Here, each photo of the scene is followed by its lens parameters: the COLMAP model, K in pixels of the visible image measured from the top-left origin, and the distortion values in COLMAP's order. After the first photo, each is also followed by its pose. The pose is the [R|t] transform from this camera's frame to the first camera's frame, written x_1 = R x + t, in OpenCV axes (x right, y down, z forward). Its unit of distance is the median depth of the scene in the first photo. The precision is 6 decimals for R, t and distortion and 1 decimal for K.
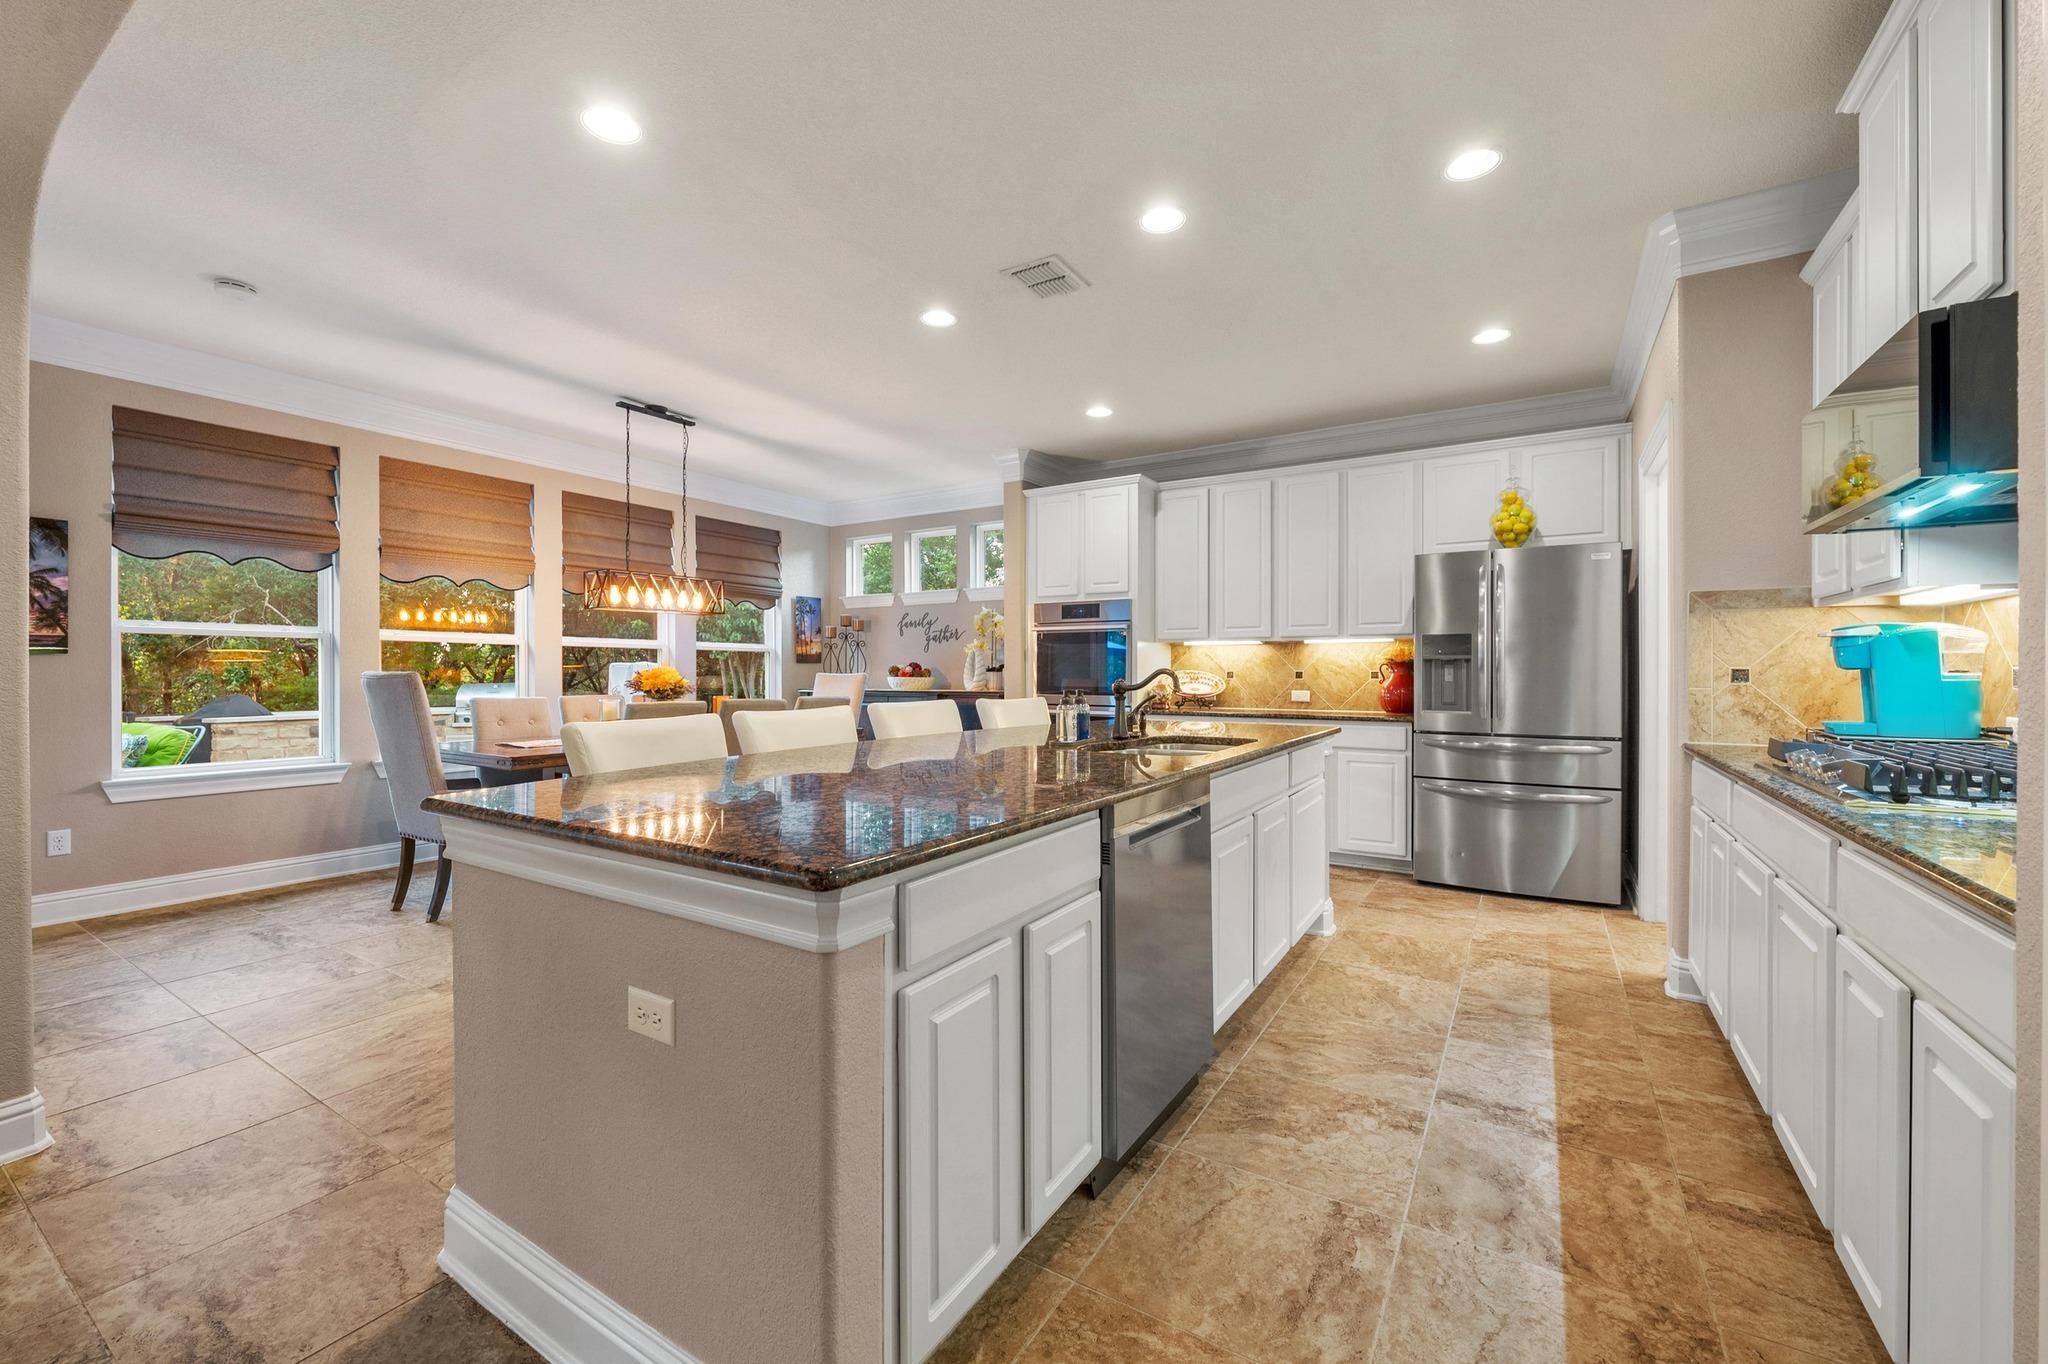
lens RADIAL K [[815.4, 0, 1021.0], [0, 815.4, 677.2], [0, 0, 1]] dist [-0.007221, 0.000664]
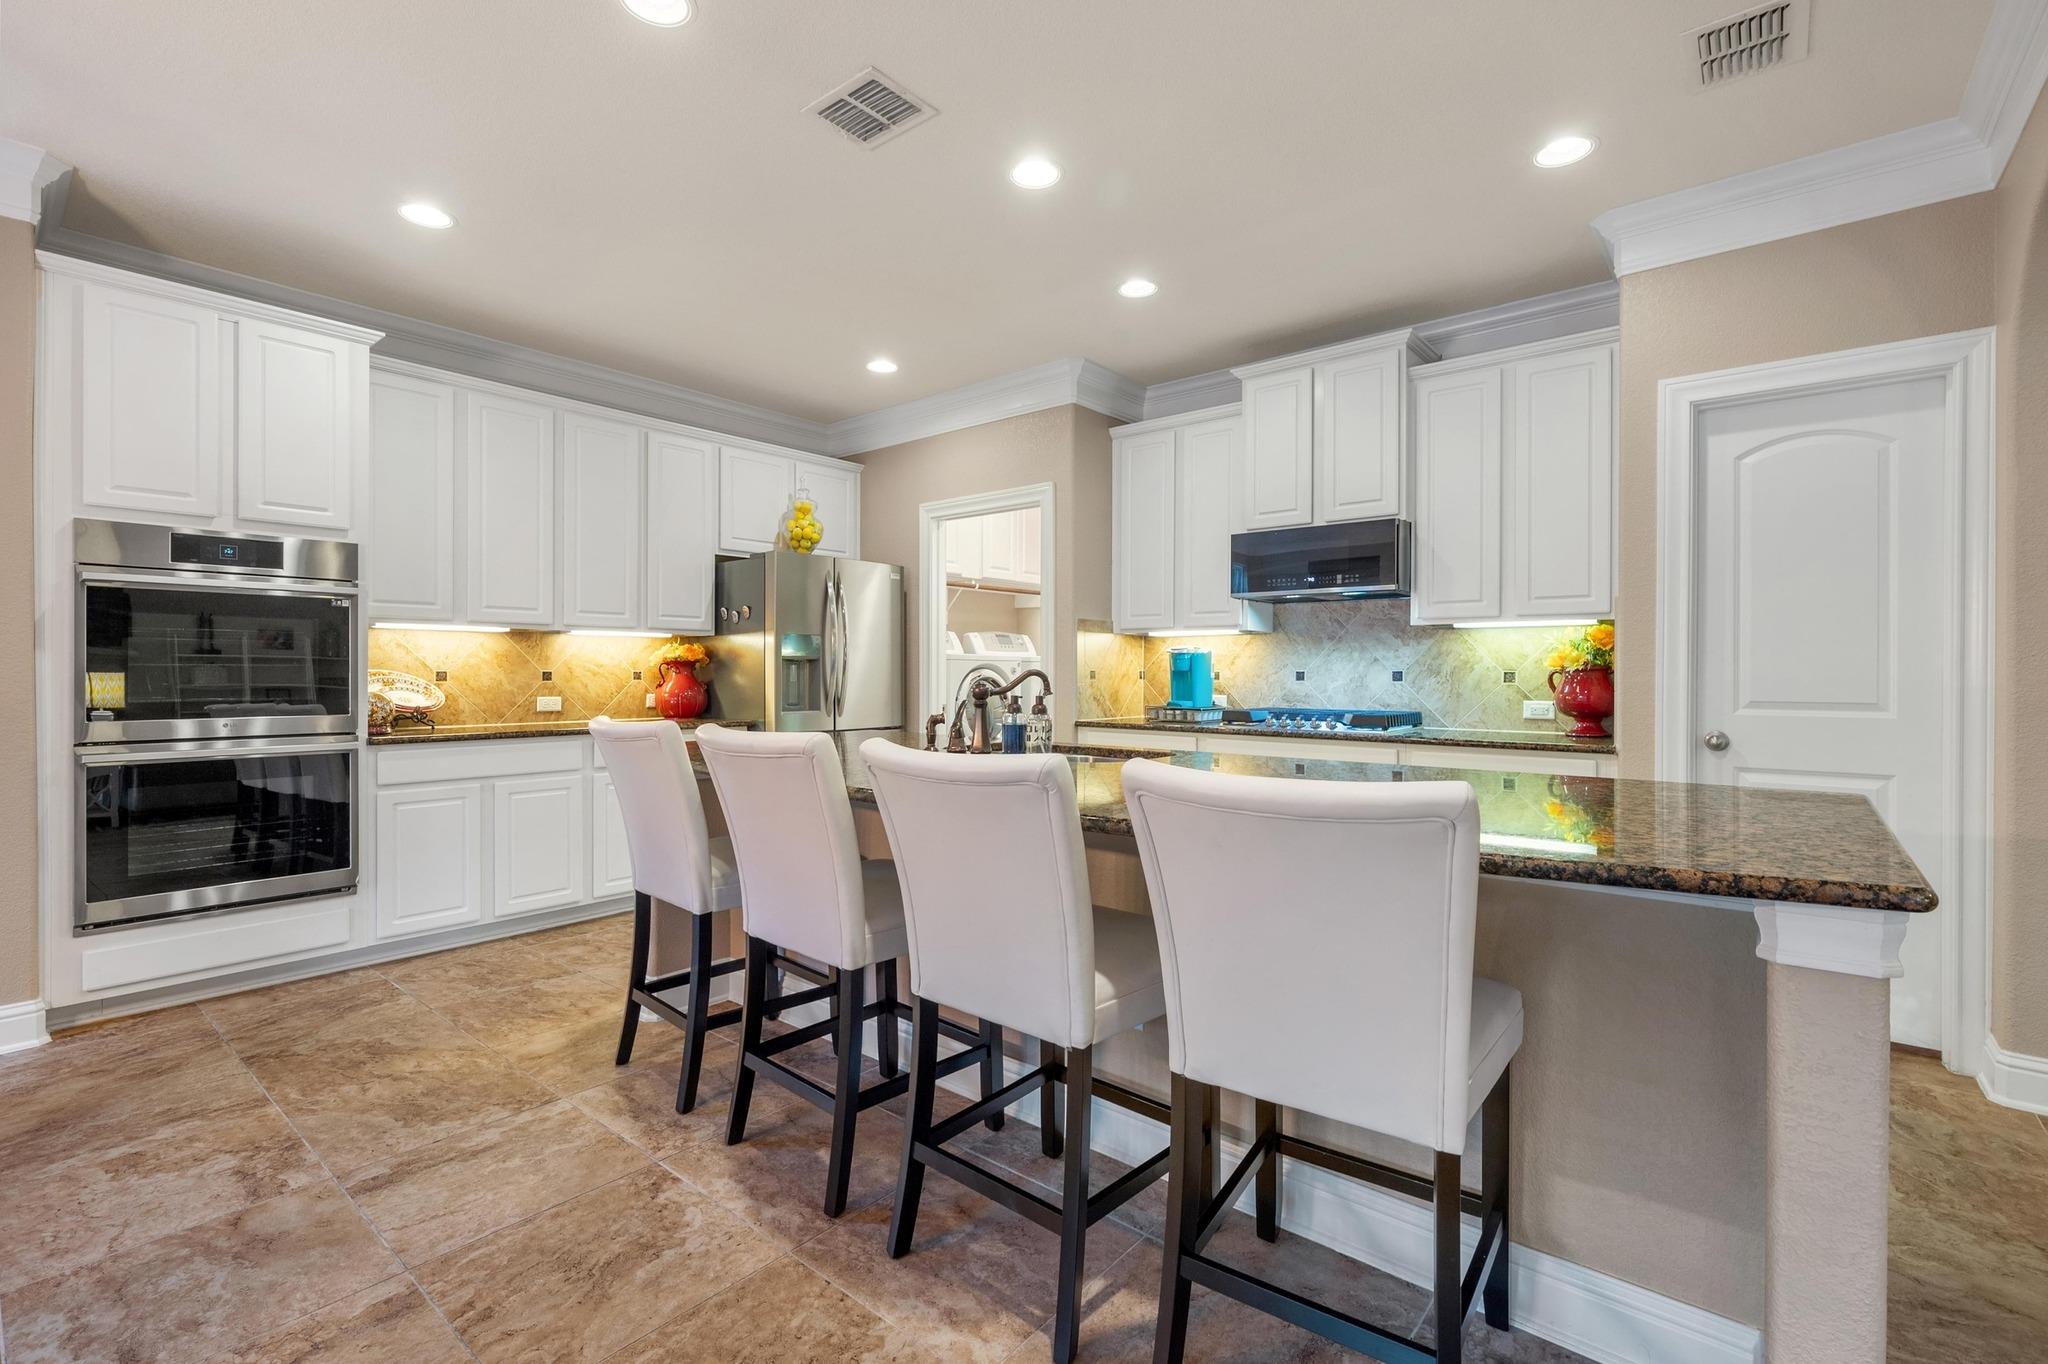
lens RADIAL K [[914.2, 0, 1030.5], [0, 914.2, 671.5], [0, 0, 1]] dist [0.000443, -0.001009]
pose [[0.131588, 0.001049, 0.991304, -0.586762], [0.005135, 0.999985, -0.001740, -0.004326], [-0.991291, 0.005319, 0.131581, 0.605397]]
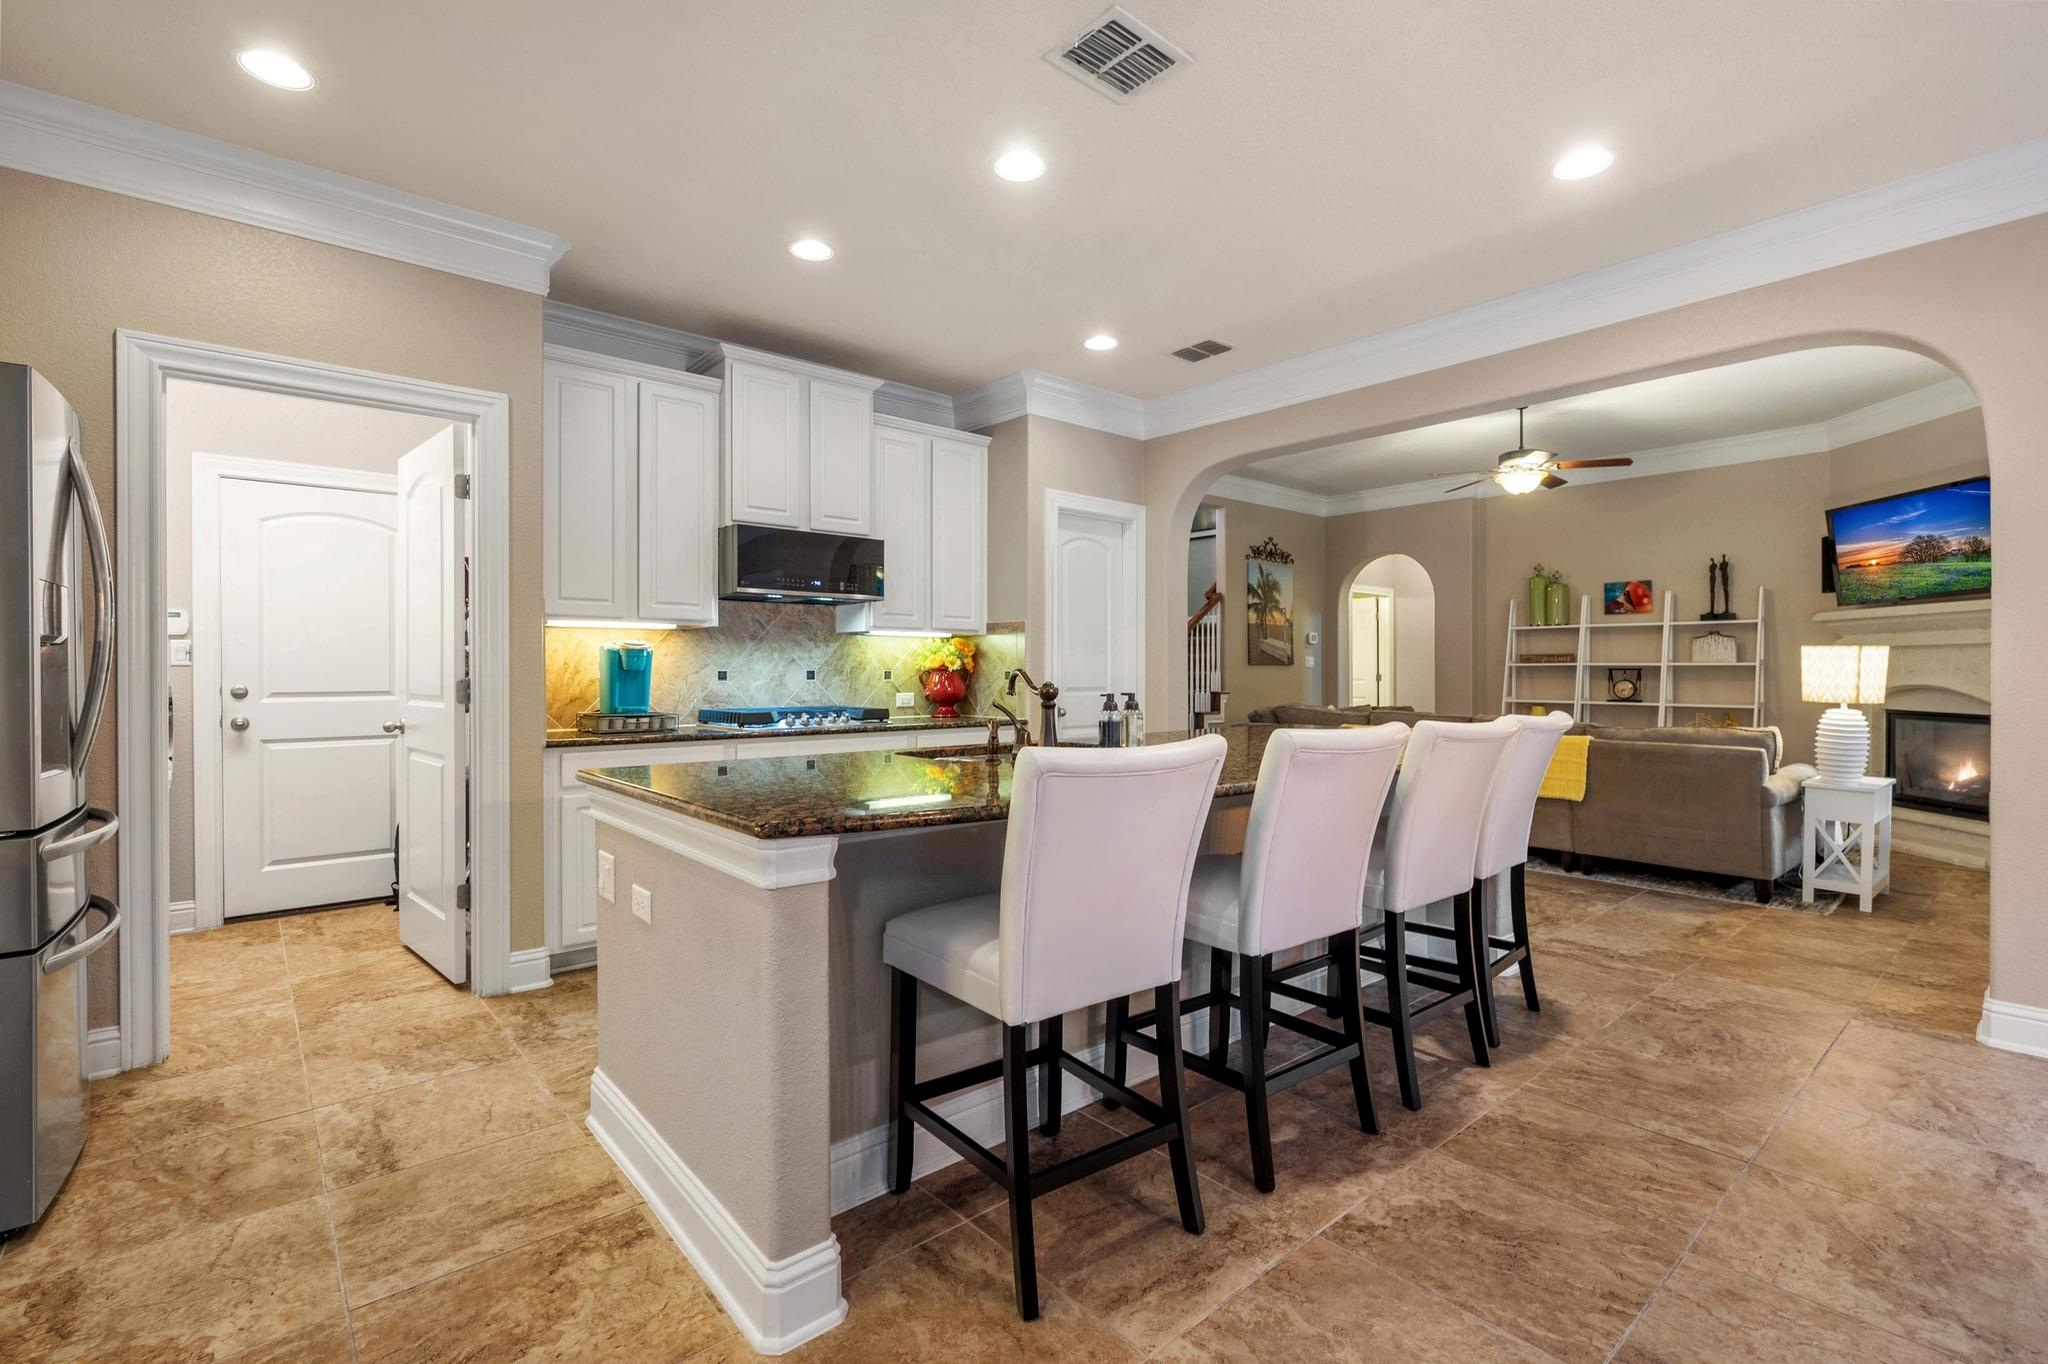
lens RADIAL K [[914.2, 0, 1019.1], [0, 914.2, 676.4], [0, 0, 1]] dist [0.000443, -0.001009]
pose [[-0.954581, -0.000018, 0.297952, -0.087581], [0.003990, 0.999910, 0.012843, -0.010818], [-0.297925, 0.013448, -0.954495, 1.367762]]
